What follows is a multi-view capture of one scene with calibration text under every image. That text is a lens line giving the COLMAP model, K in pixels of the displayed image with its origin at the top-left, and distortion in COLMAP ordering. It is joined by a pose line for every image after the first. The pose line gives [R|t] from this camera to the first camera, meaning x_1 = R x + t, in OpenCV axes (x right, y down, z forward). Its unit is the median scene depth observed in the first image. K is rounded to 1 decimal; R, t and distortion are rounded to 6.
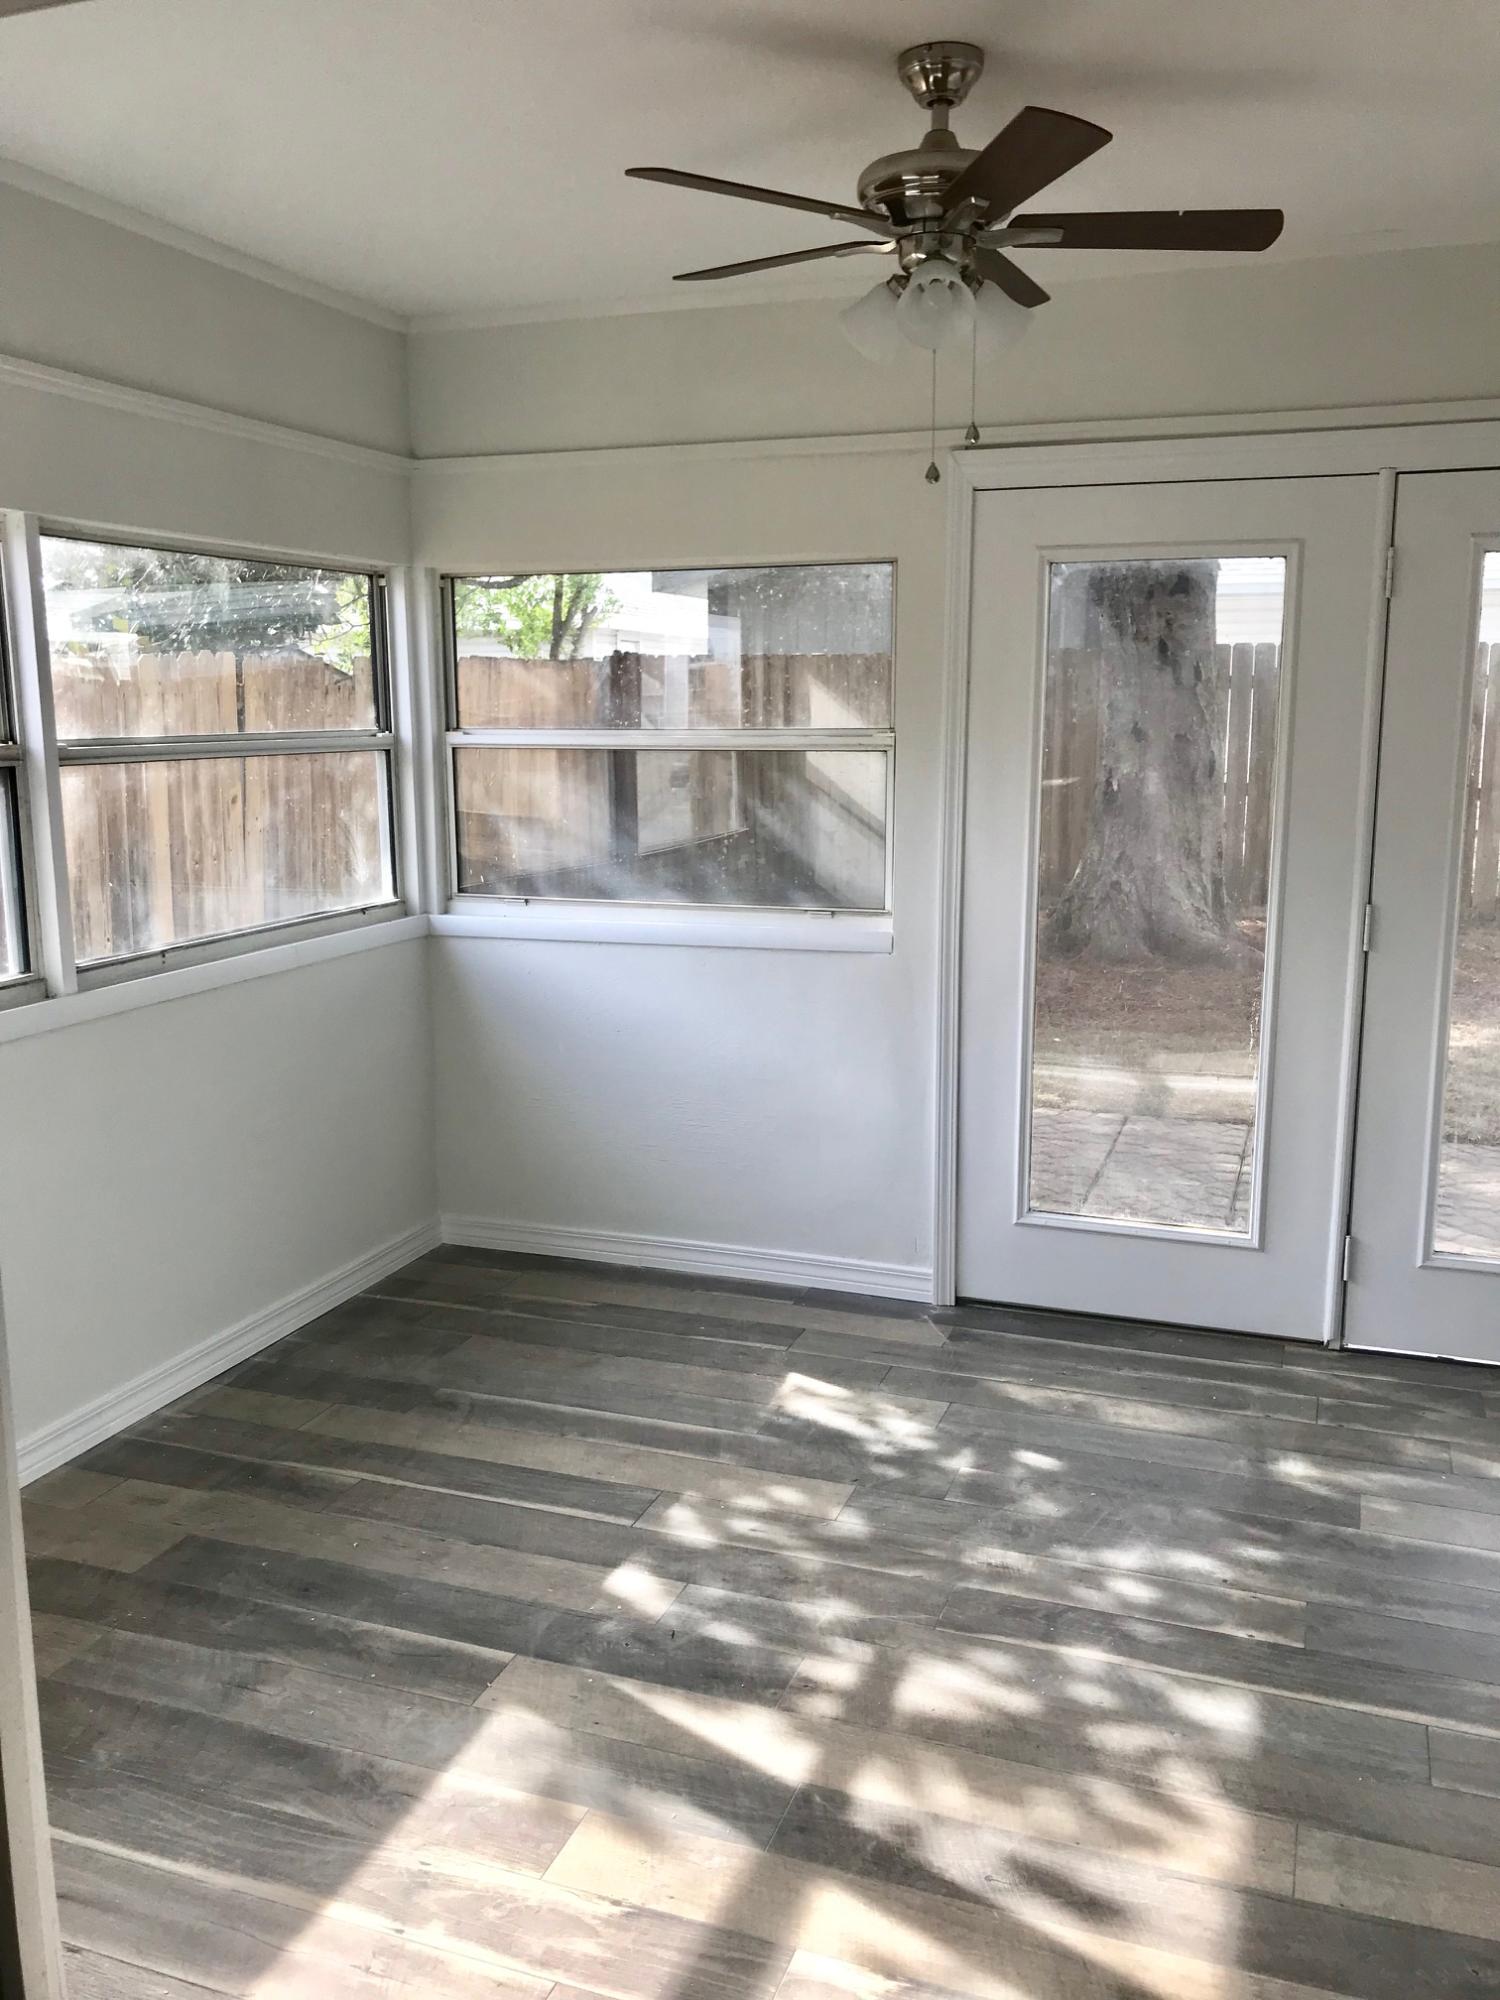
lens RADIAL K [[1637.0, 0, 756.3], [0, 1637.0, 1016.8], [0, 0, 1]] dist [0.048782, -0.060268]
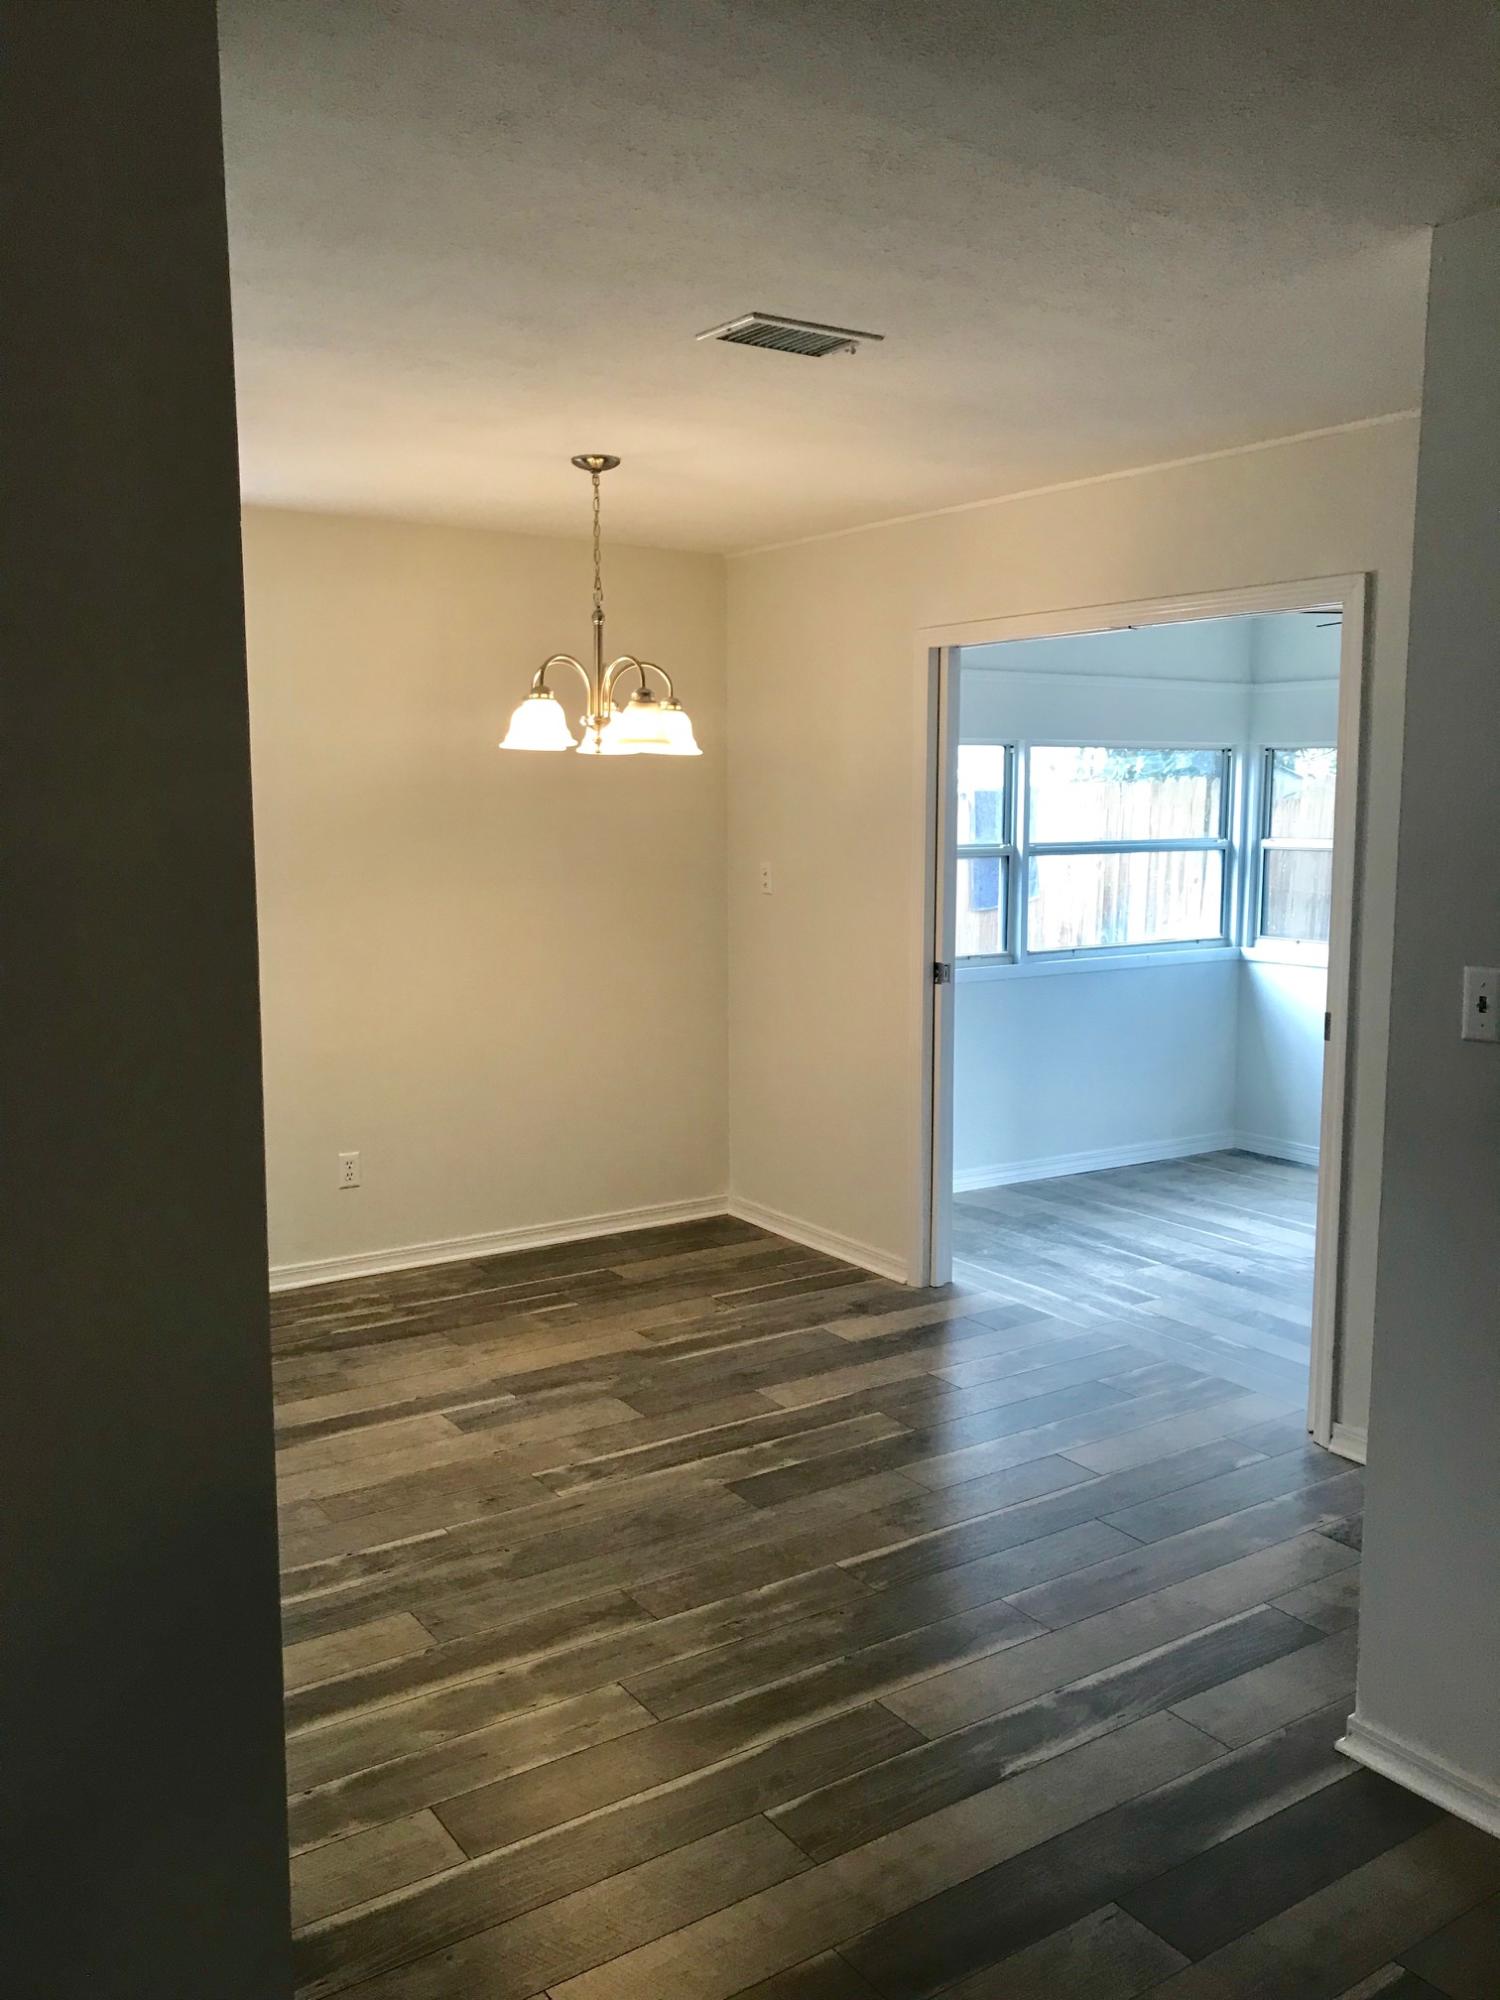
lens RADIAL K [[1637.0, 0, 747.4], [0, 1637.0, 998.4], [0, 0, 1]] dist [0.048782, -0.060268]
pose [[0.804669, 0.076135, -0.588822, 0.436193], [-0.112938, 0.993264, -0.025908, 0.101985], [0.582884, 0.087348, 0.807847, -0.727640]]
